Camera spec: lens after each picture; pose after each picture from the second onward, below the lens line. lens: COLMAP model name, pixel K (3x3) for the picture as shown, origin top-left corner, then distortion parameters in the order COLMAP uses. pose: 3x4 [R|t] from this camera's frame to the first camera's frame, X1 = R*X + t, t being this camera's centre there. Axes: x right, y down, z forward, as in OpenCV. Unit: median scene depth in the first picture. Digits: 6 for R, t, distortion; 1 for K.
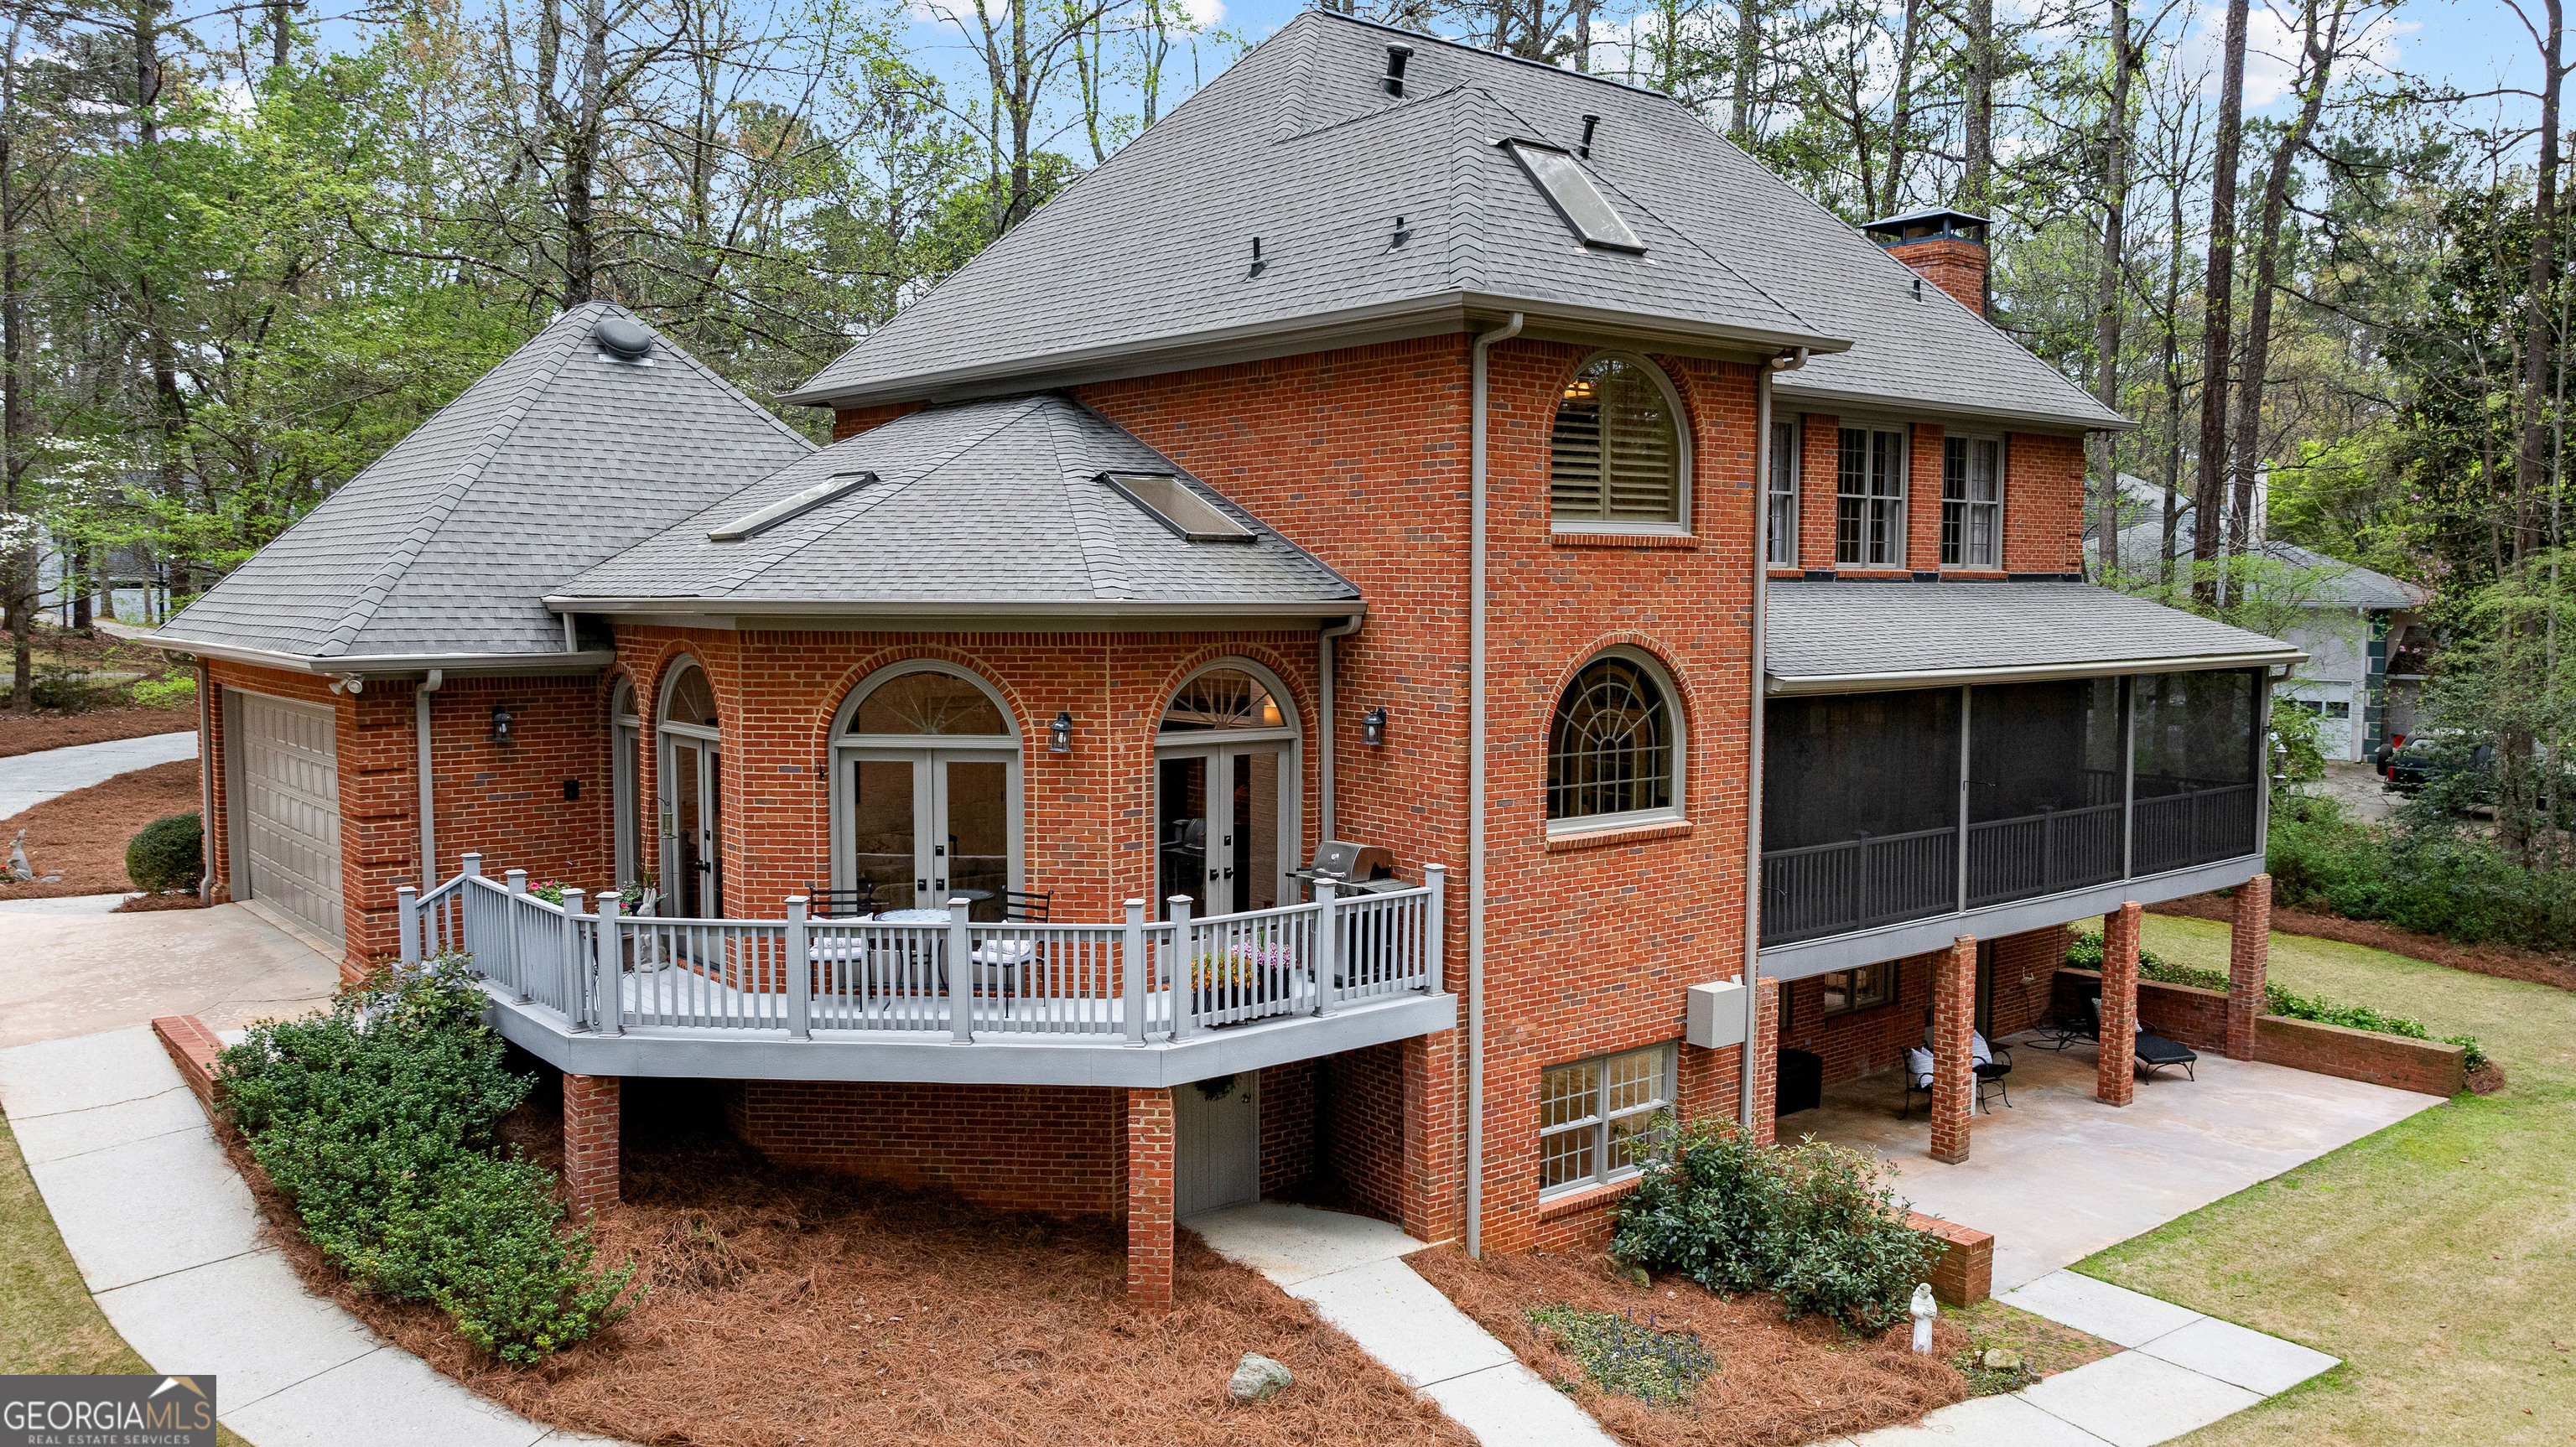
lens RADIAL K [[1968.0, 0, 1289.6], [0, 1968.0, 755.0], [0, 0, 1]] dist [-0.035361, -0.005902]
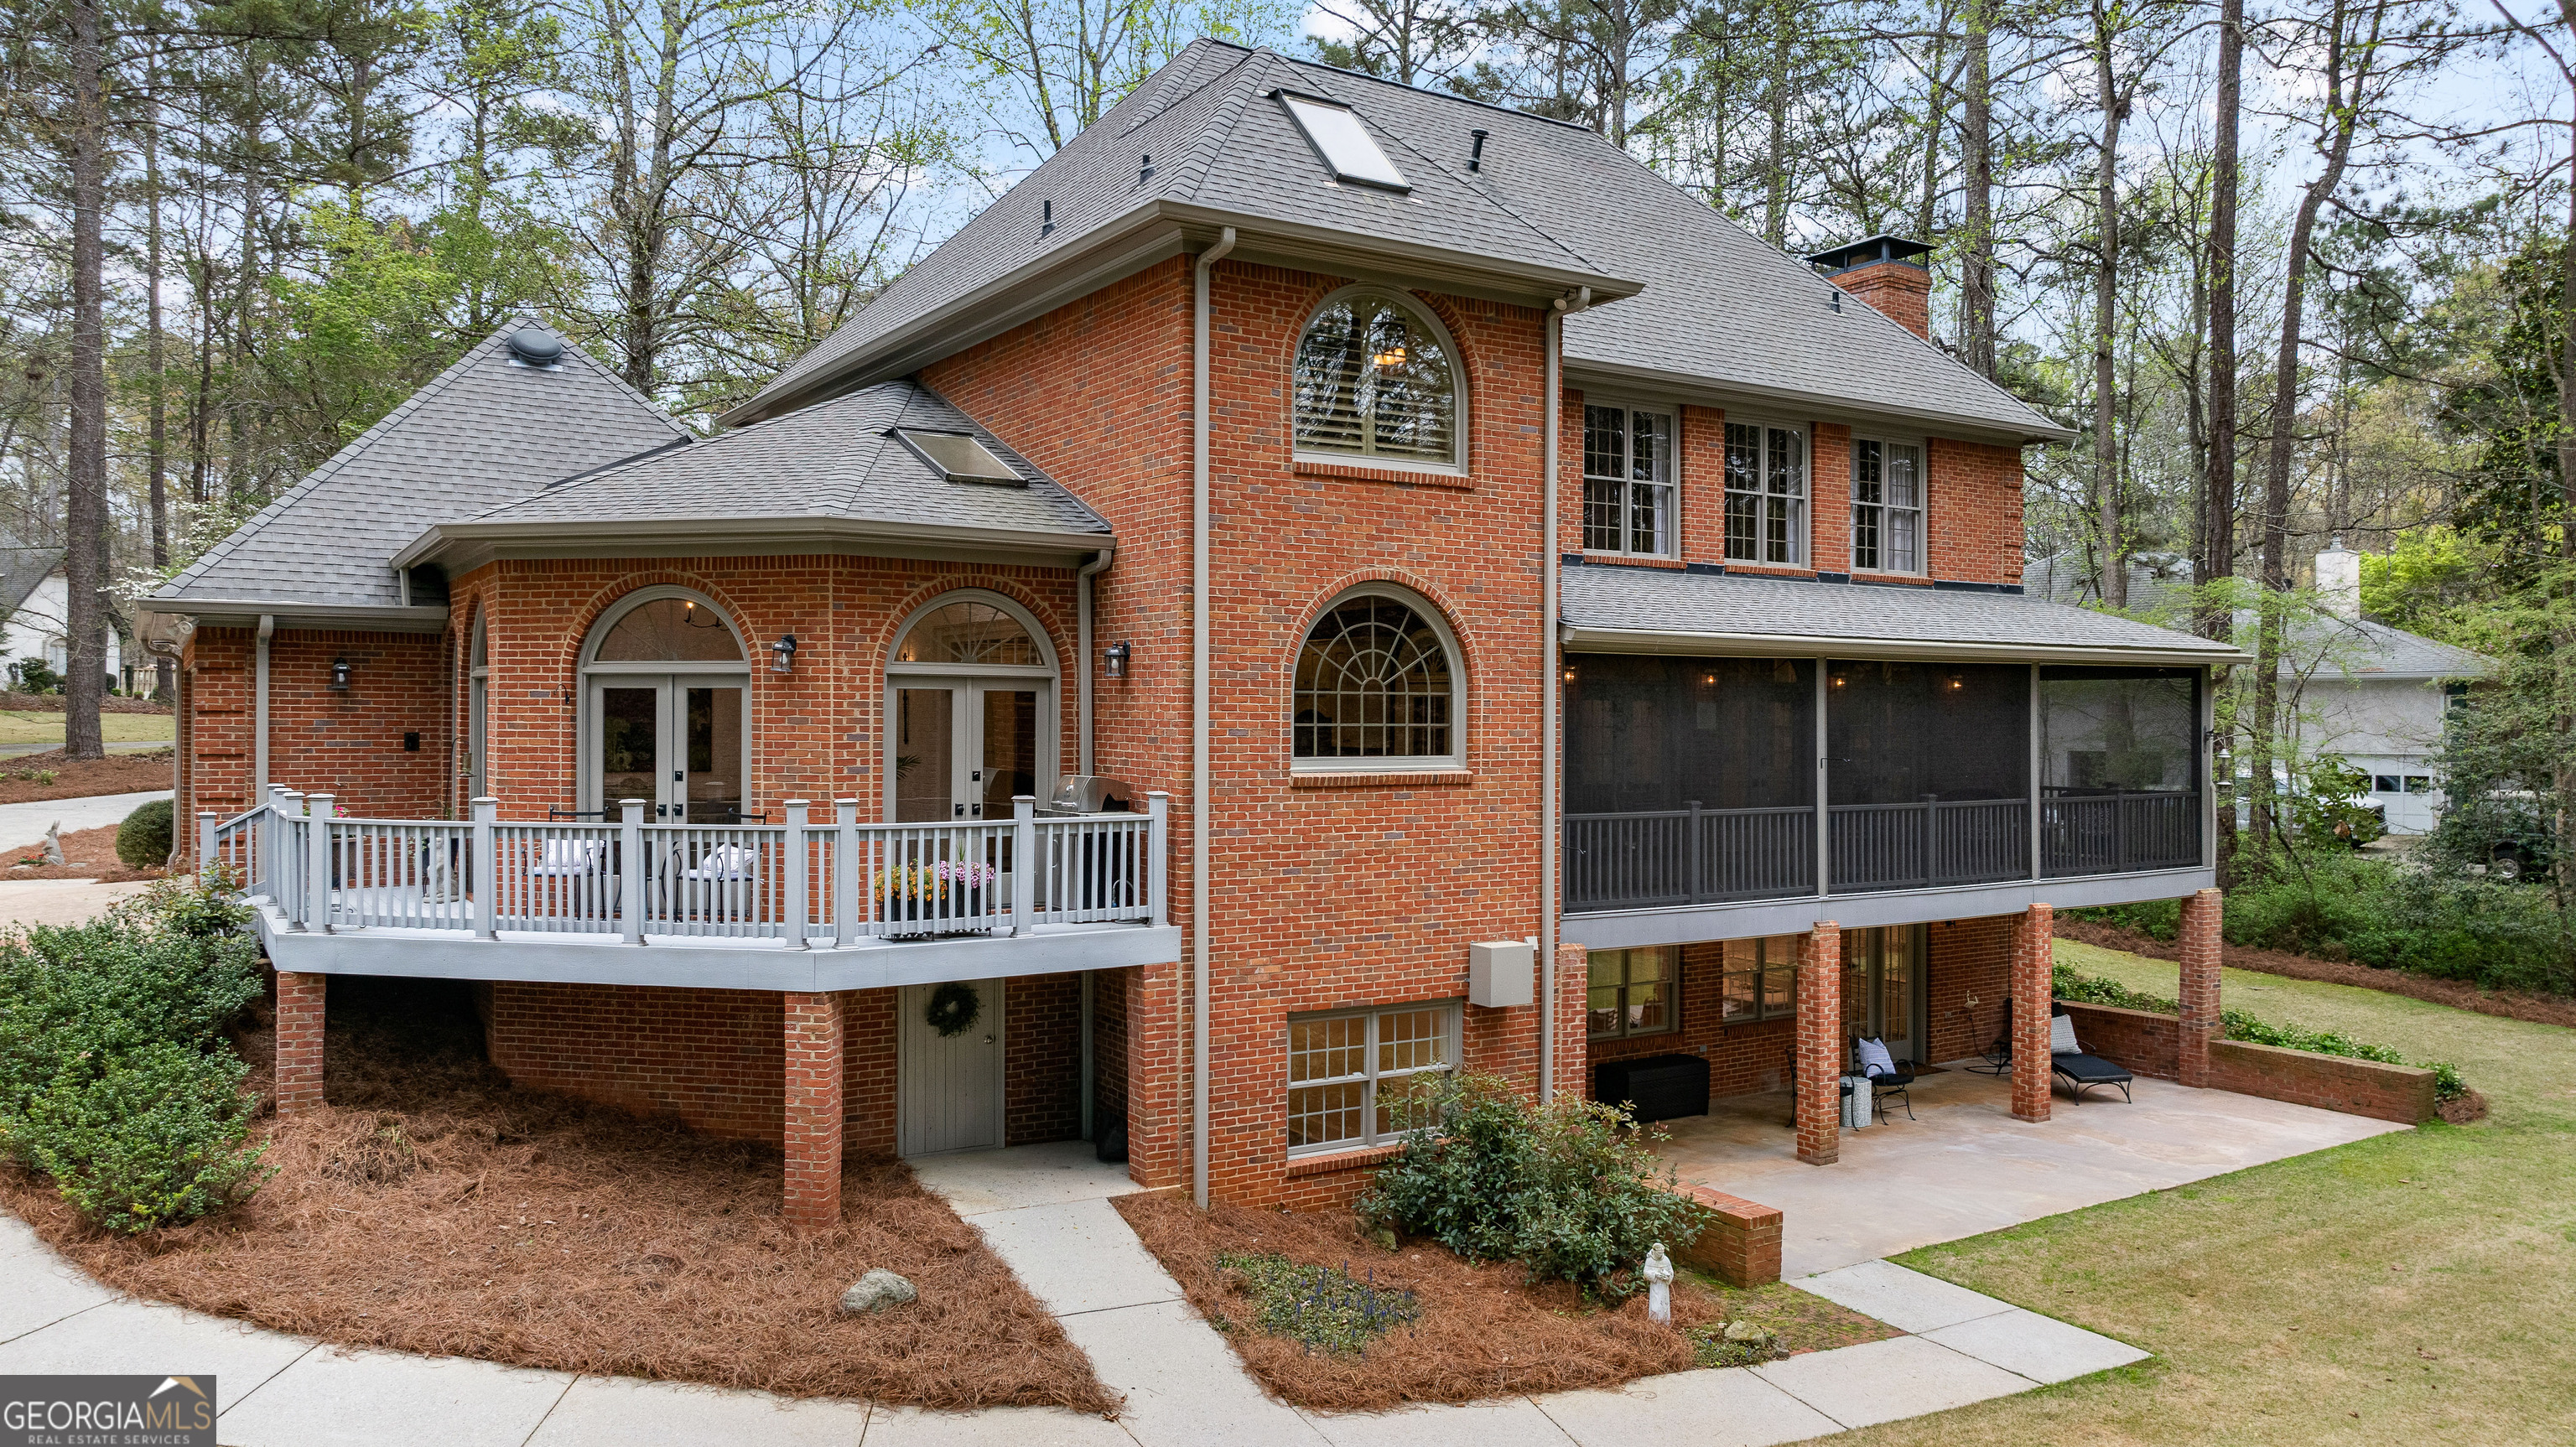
lens RADIAL K [[1821.0, 0, 1256.3], [0, 1821.0, 724.3], [0, 0, 1]] dist [-0.049359, 0.033076]
pose [[0.991964, 0.001128, -0.126517, 0.220364], [-0.012200, 0.996154, -0.086769, 0.093358], [0.125932, 0.087615, 0.988162, 0.104978]]
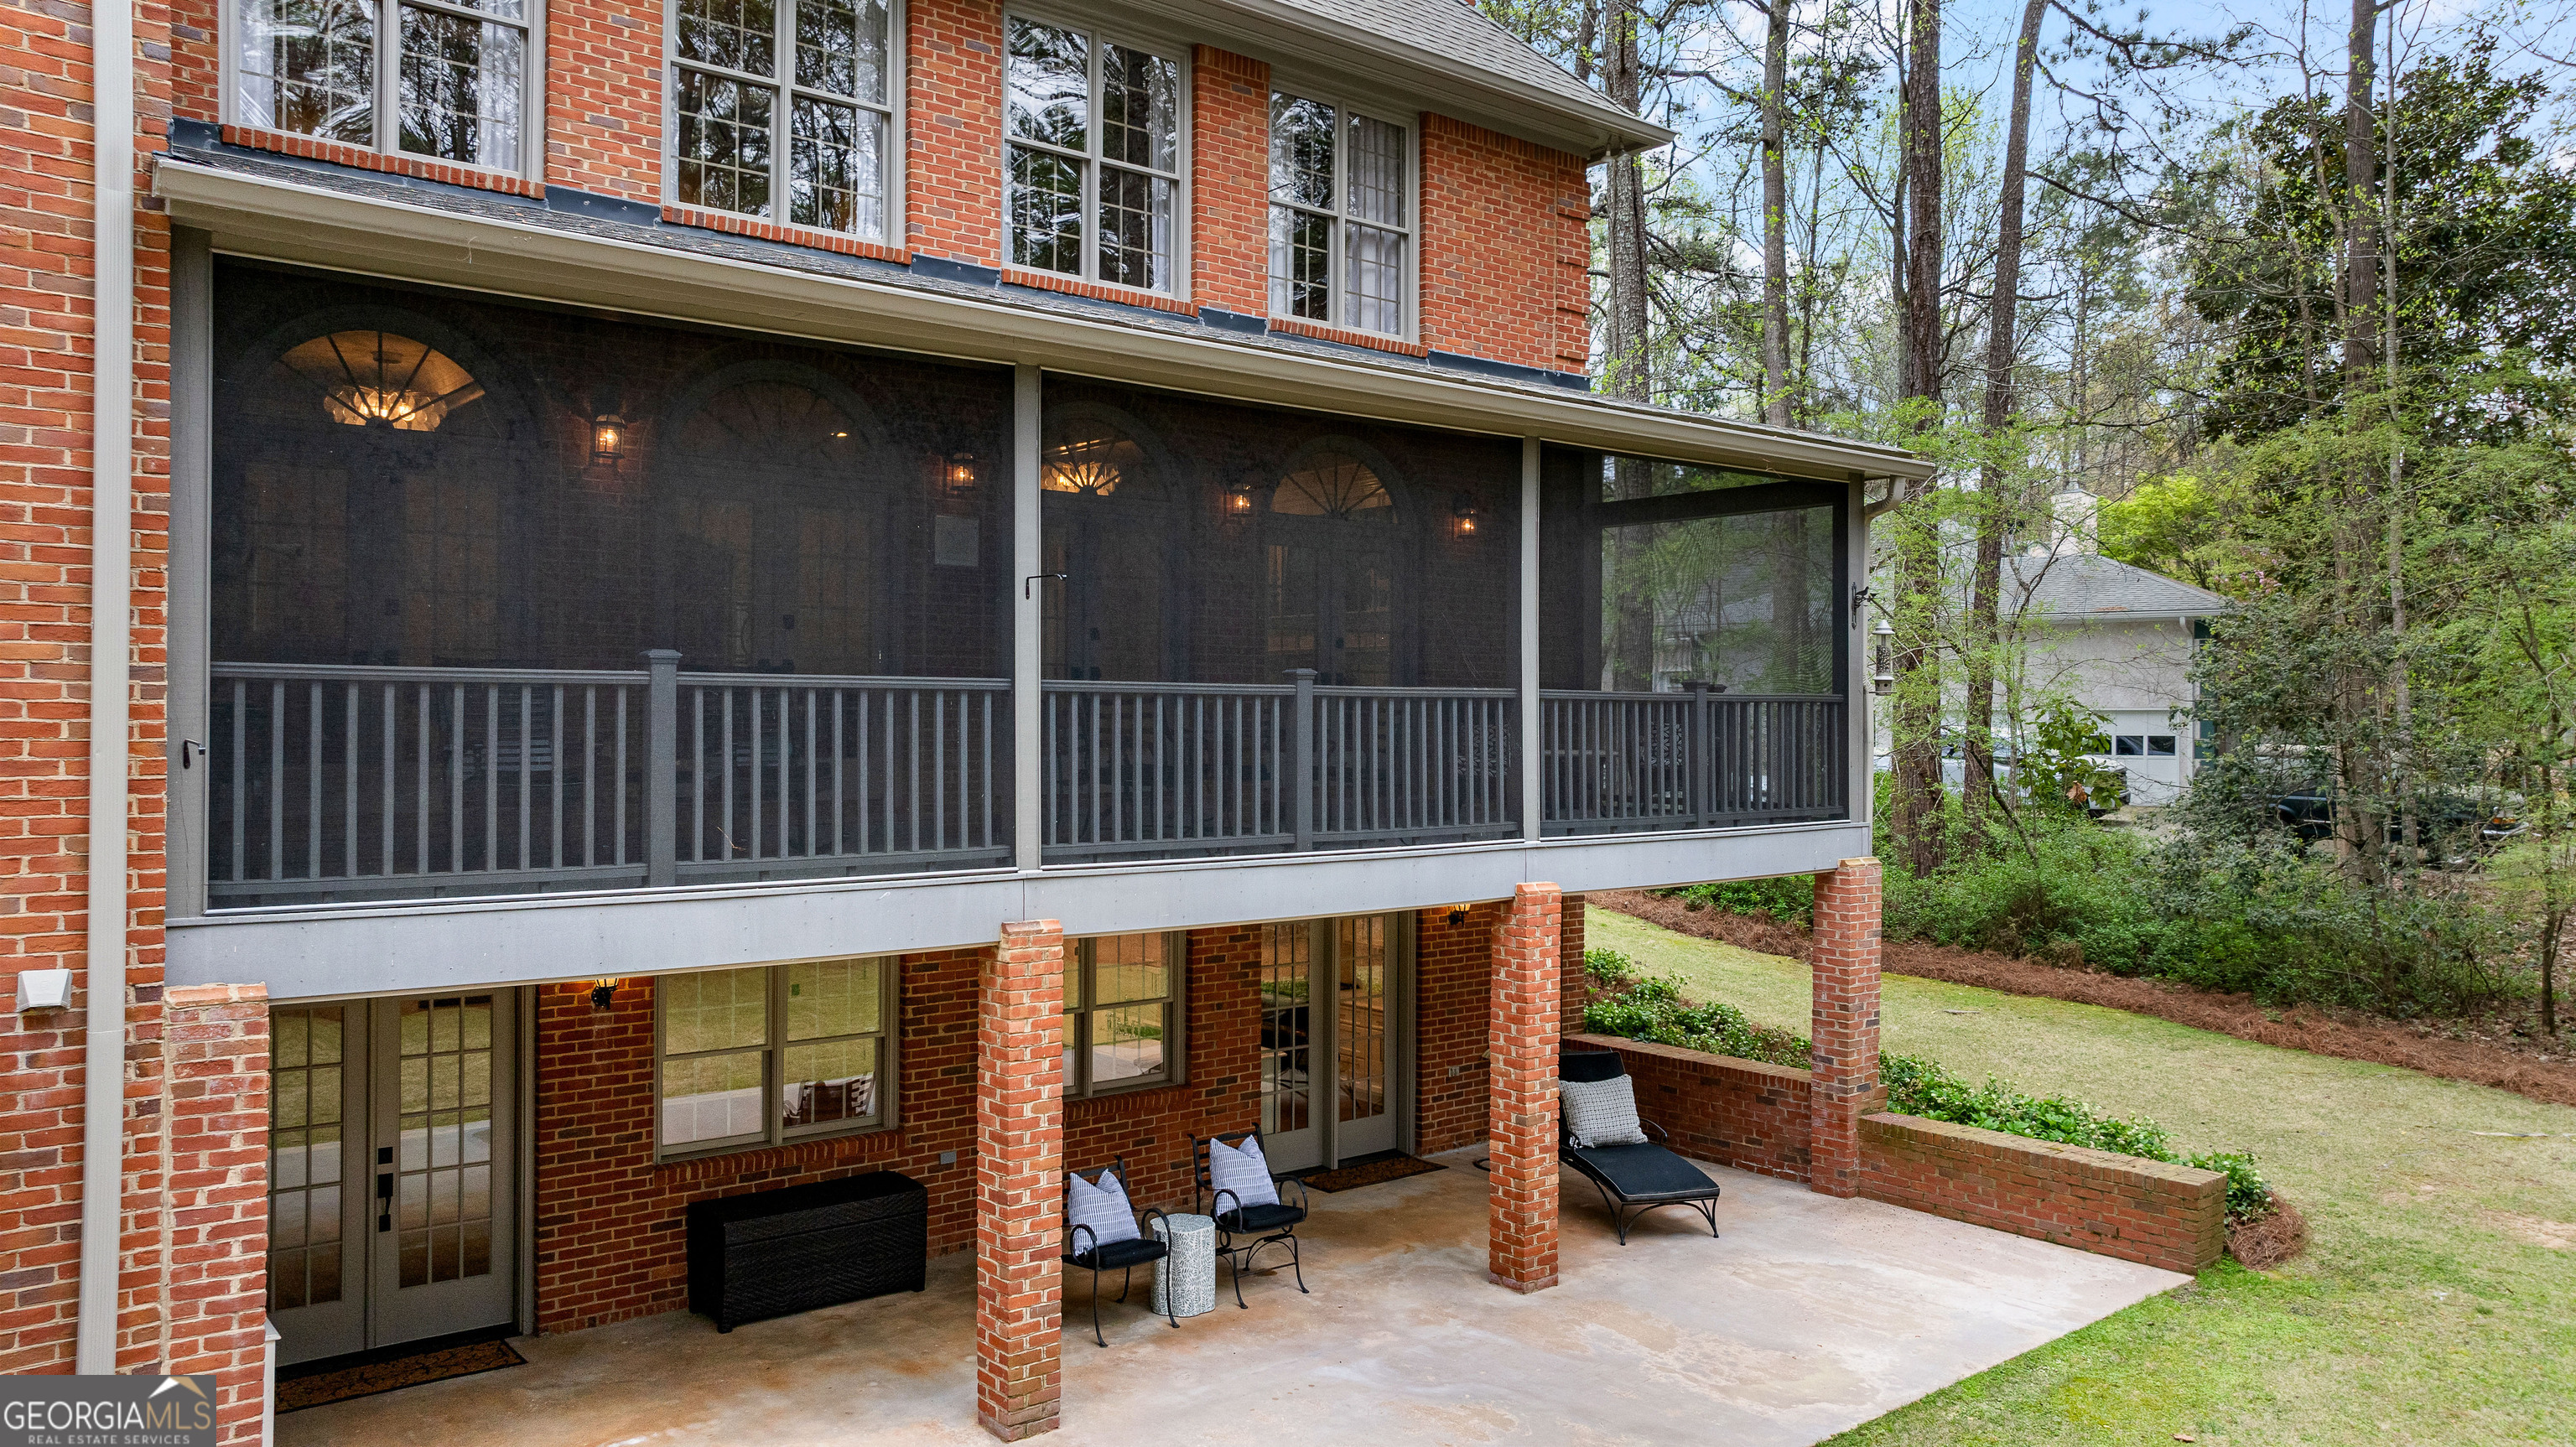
lens RADIAL K [[1814.0, 0, 1288.0], [0, 1814.0, 723.5], [0, 0, 1]] dist [0.001643, -0.066734]
pose [[0.999987, 0.003366, 0.003793, 0.488556], [-0.003024, 0.996224, -0.086764, 0.100974], [-0.004070, 0.086752, 0.996222, 0.705898]]
